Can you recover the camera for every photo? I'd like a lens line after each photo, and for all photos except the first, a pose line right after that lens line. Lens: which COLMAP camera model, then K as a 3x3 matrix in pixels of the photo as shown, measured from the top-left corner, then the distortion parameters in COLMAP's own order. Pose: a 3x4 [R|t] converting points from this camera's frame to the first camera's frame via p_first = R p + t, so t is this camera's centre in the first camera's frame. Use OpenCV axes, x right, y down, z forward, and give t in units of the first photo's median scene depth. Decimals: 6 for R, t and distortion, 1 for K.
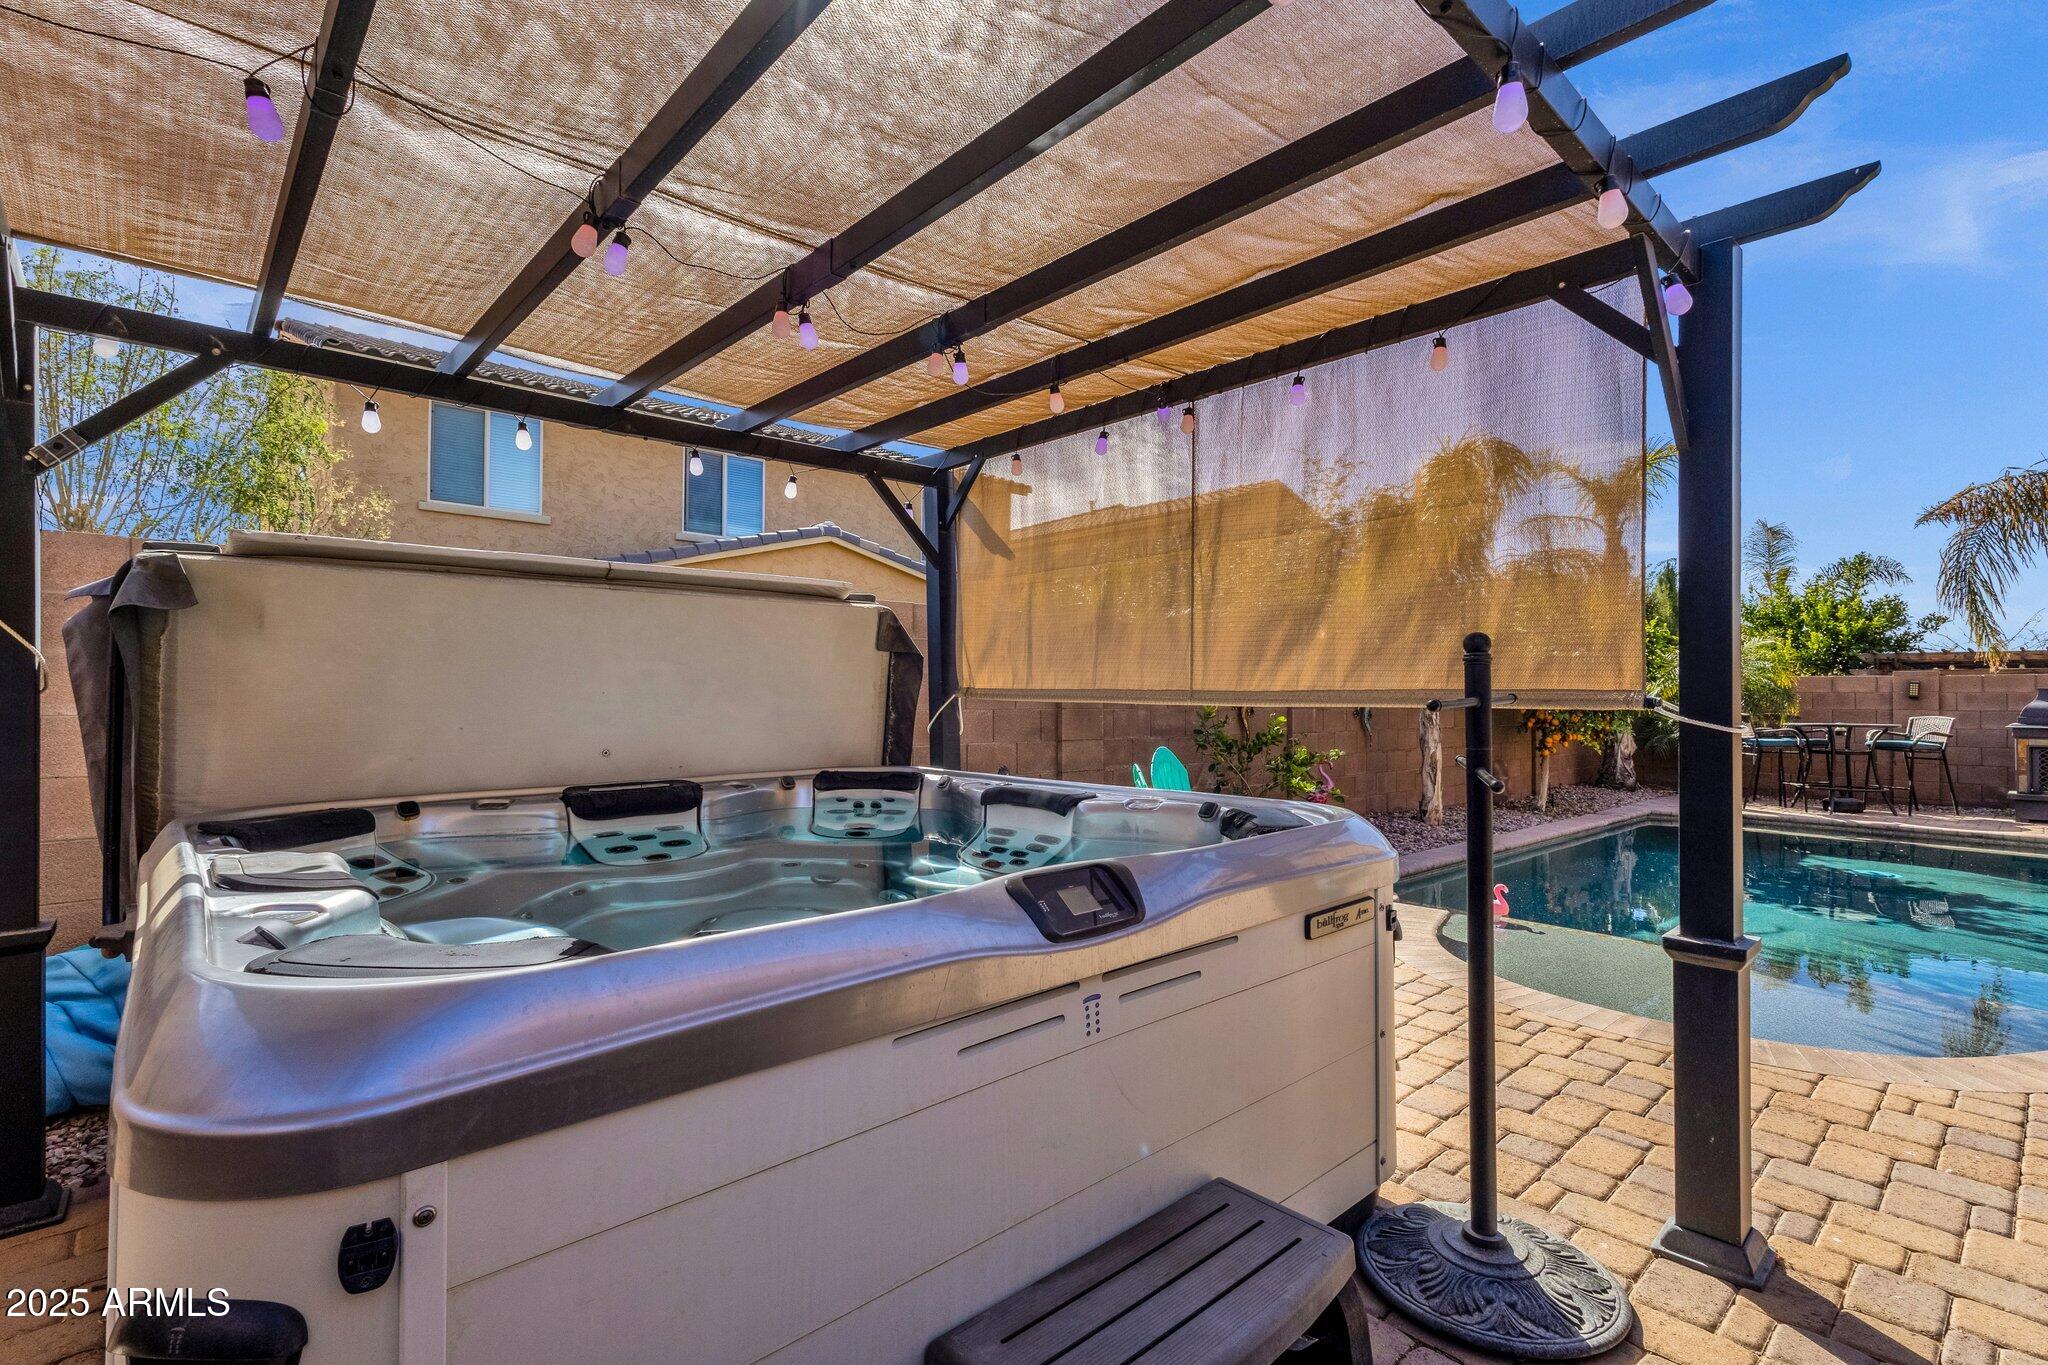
lens RADIAL K [[943.1, 0, 1024.0], [0, 943.1, 682.5], [0, 0, 1]] dist [0.003219, 0.000062]
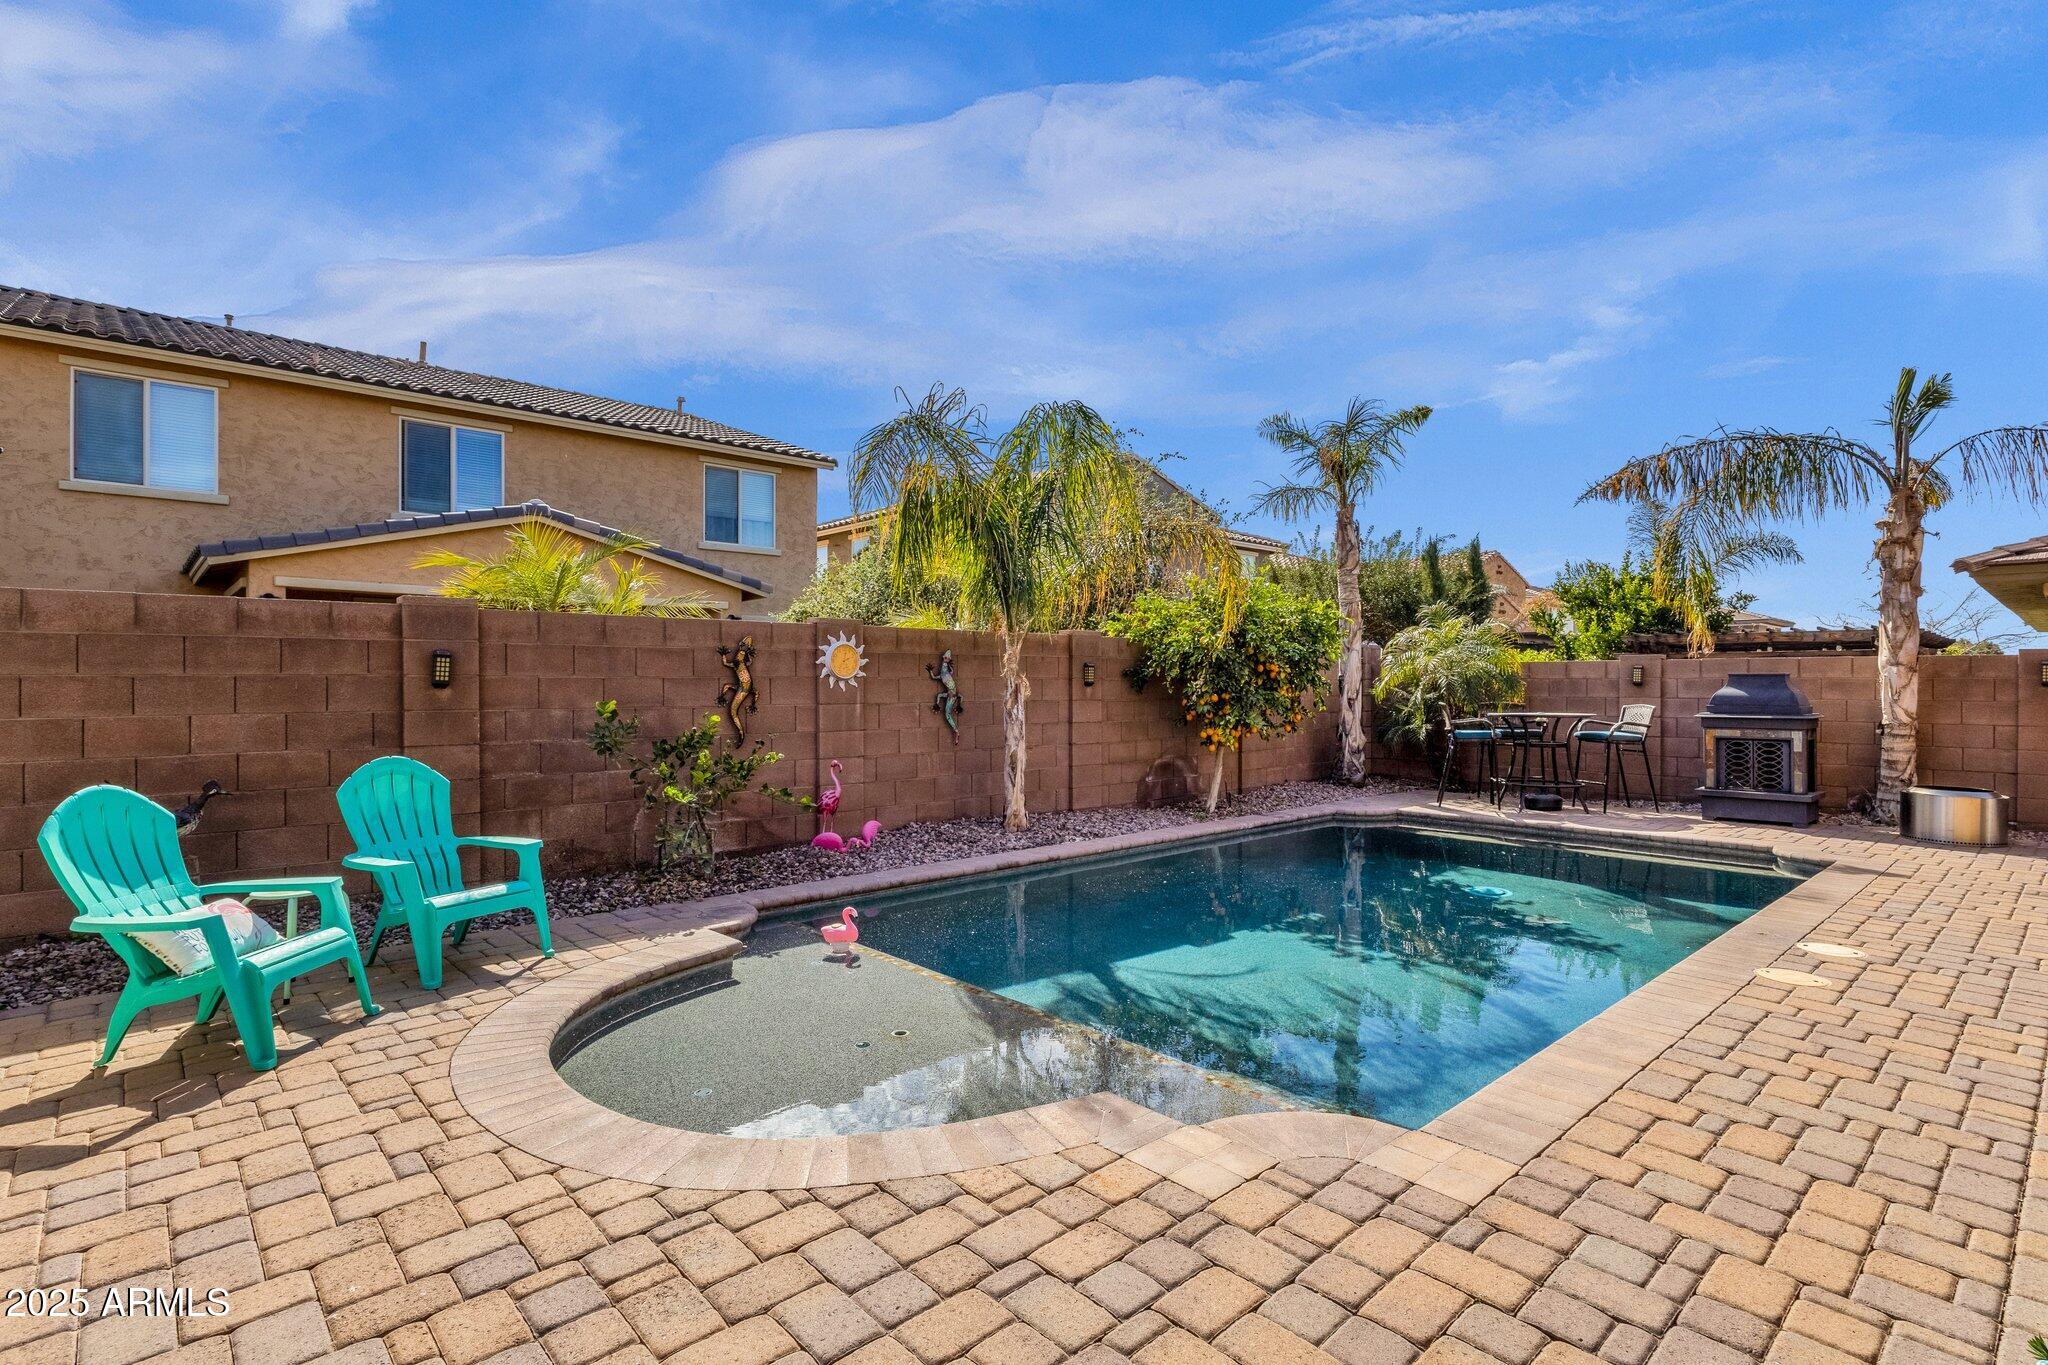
lens RADIAL K [[993.6, 0, 1024.0], [0, 993.6, 682.5], [0, 0, 1]] dist [-0.001353, -0.000329]
pose [[0.999952, -0.007616, 0.006125, 0.360618], [0.007526, 0.999865, 0.014591, -0.004336], [-0.006236, -0.014544, 0.999875, 0.041525]]
